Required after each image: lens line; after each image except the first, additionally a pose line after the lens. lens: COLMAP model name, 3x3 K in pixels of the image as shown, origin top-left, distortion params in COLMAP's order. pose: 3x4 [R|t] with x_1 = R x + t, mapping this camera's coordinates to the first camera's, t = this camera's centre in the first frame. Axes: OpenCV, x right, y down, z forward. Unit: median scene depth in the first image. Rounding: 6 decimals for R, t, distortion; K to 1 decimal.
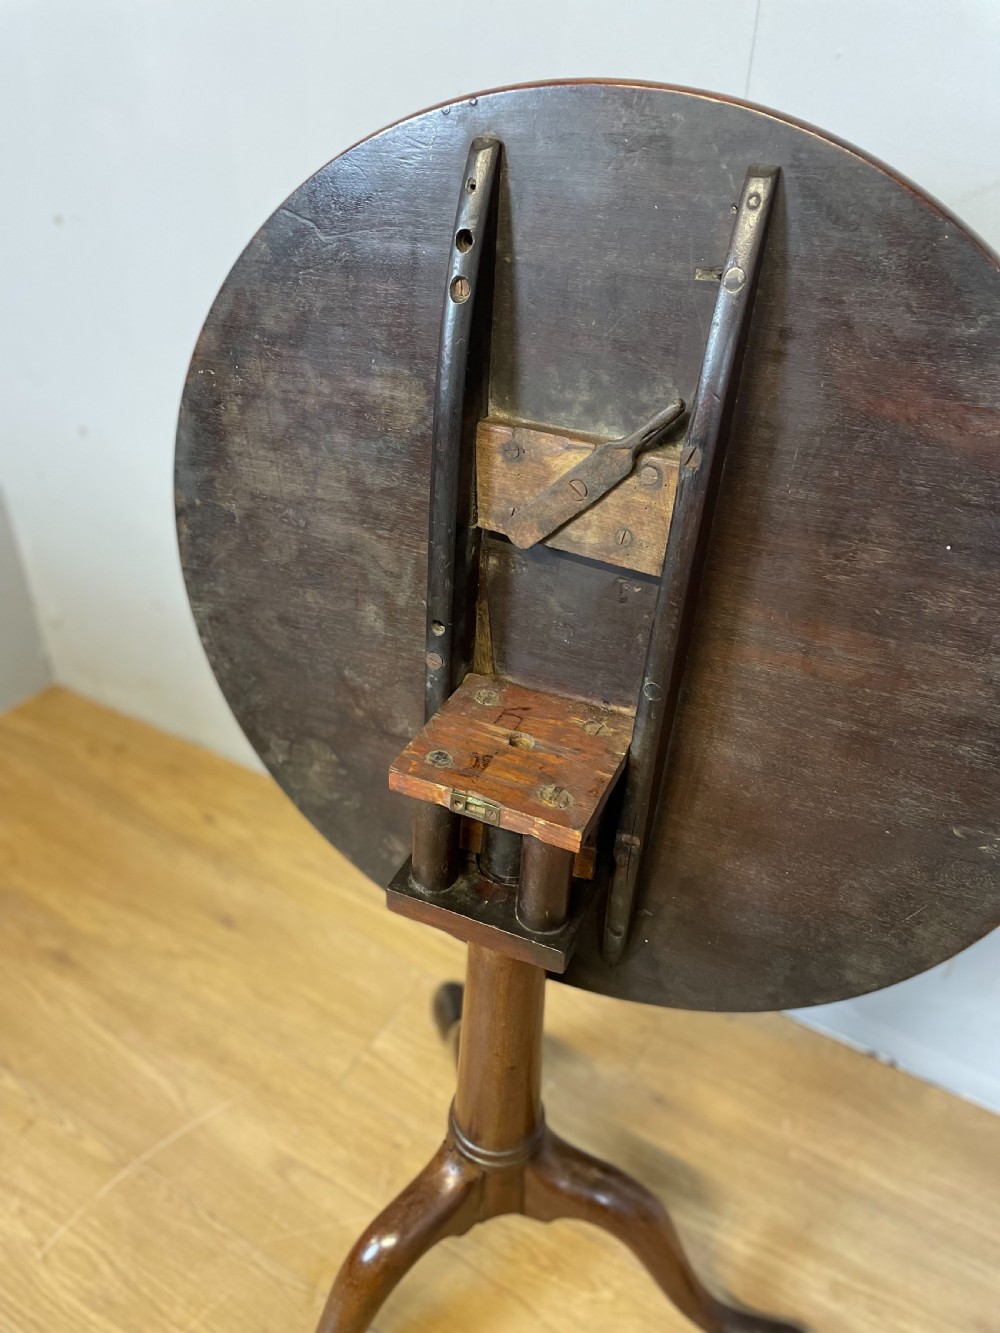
lens RADIAL K [[1013.1, 0, 500.4], [0, 1013.1, 659.1], [0, 0, 1]] dist [0.094404, -0.122753]
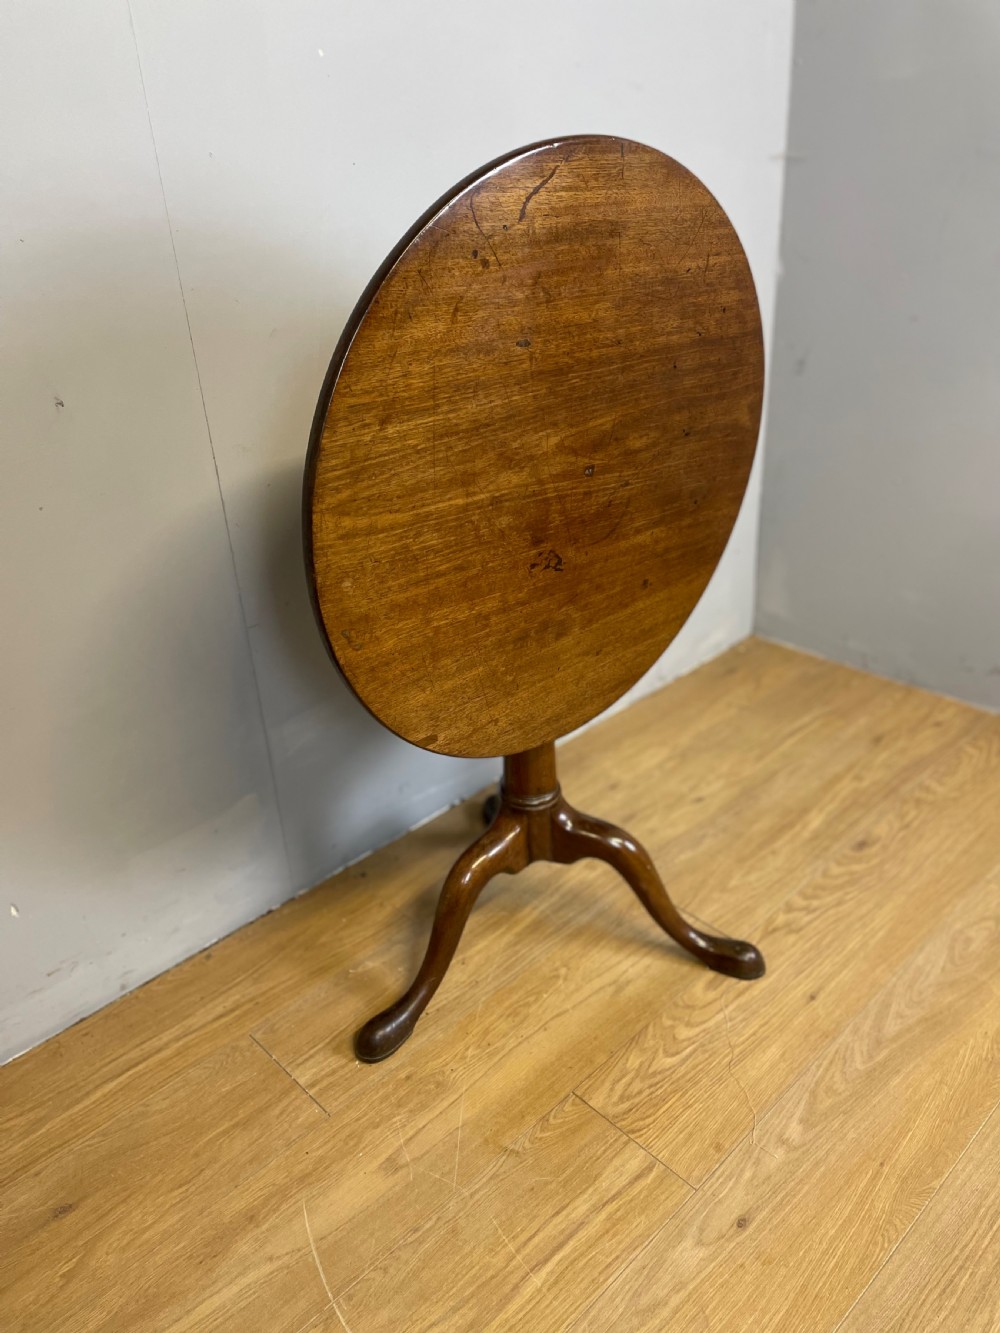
lens RADIAL K [[1013.1, 0, 504.7], [0, 1013.1, 654.5], [0, 0, 1]] dist [0.094404, -0.122753]
pose [[0.264674, -0.467057, 0.843686, -1.186010], [0.583044, 0.774373, 0.245778, -0.148151], [-0.768120, 0.426855, 0.477271, 0.270741]]
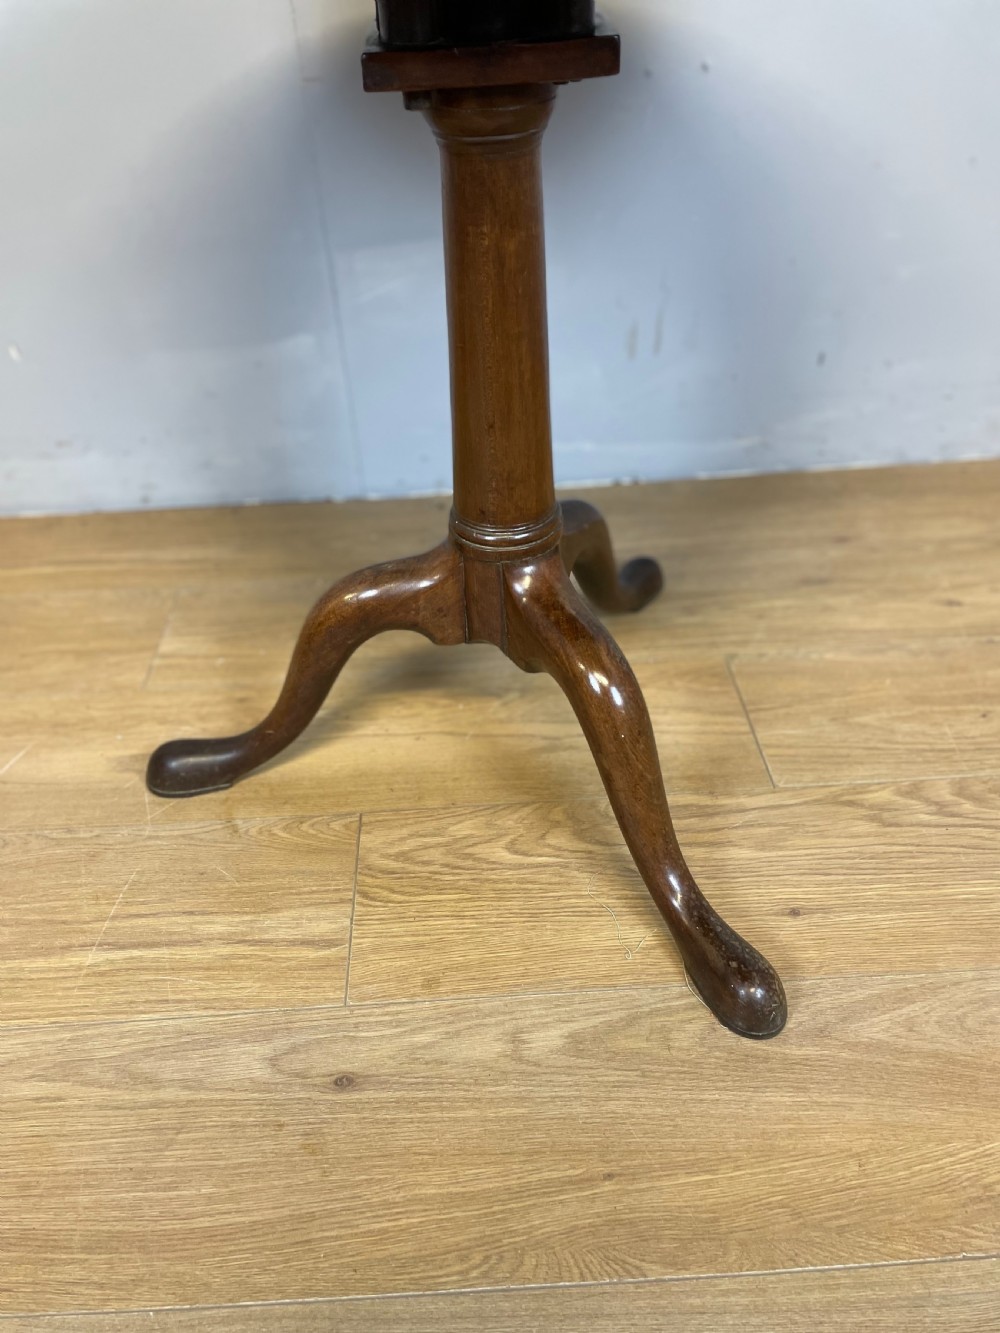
lens RADIAL K [[1011.7, 0, 487.9], [0, 1011.7, 664.0], [0, 0, 1]] dist [0.092796, -0.119451]
pose [[0.837684, -0.386998, 0.385380, -0.366177], [0.360384, 0.921872, 0.142392, 0.583496], [-0.410377, 0.019606, 0.911705, 0.171857]]
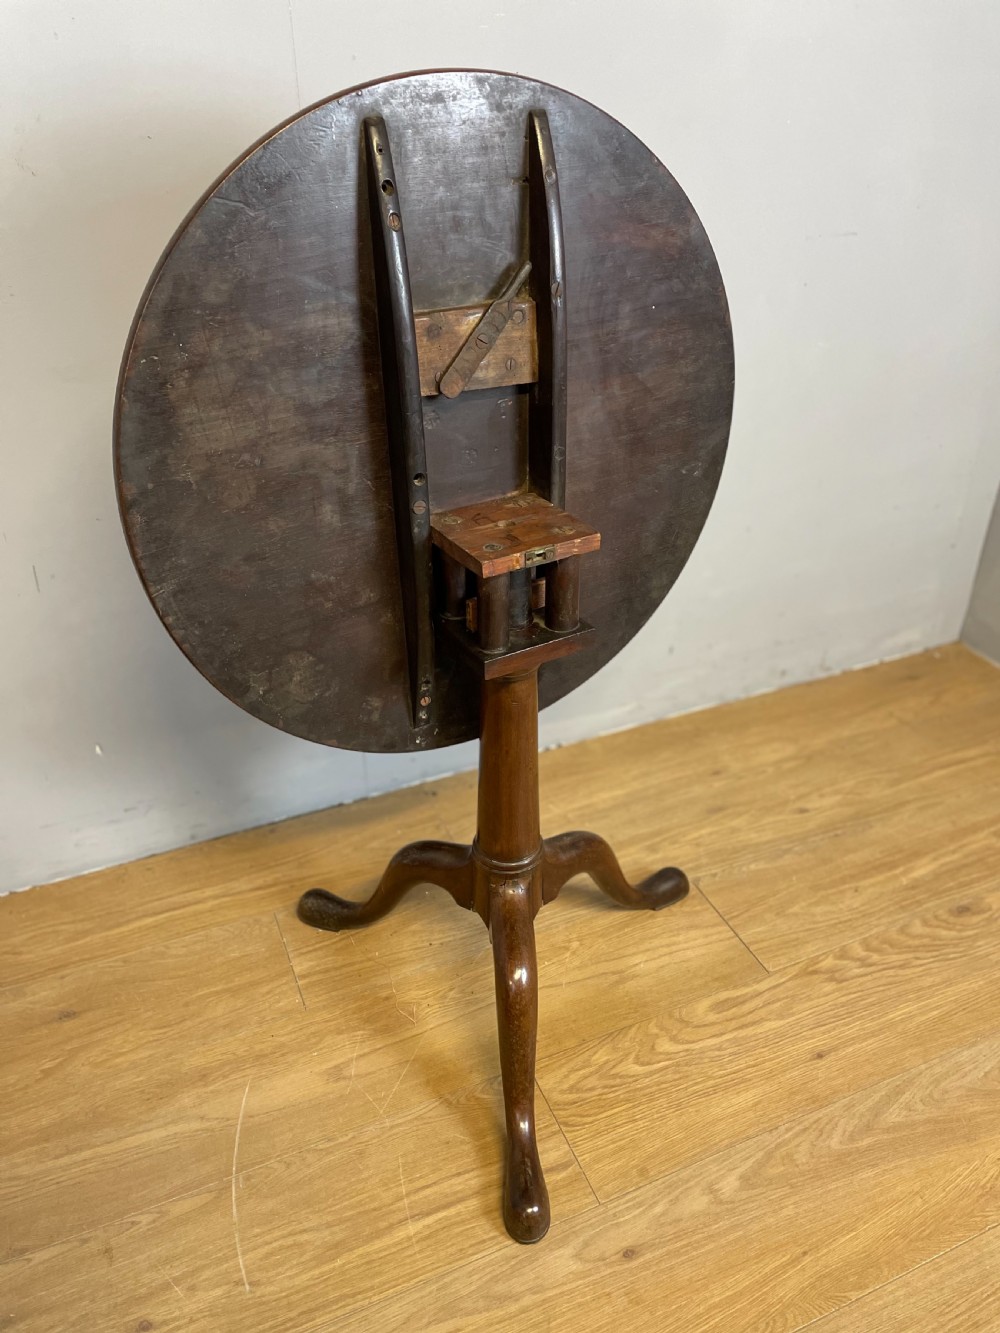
lens RADIAL K [[1011.7, 0, 496.4], [0, 1011.7, 661.0], [0, 0, 1]] dist [0.092796, -0.119451]
pose [[0.589581, -0.453816, 0.668166, -0.929602], [0.467089, 0.866449, 0.176335, -0.010565], [-0.658955, 0.208129, 0.722814, -0.005686]]
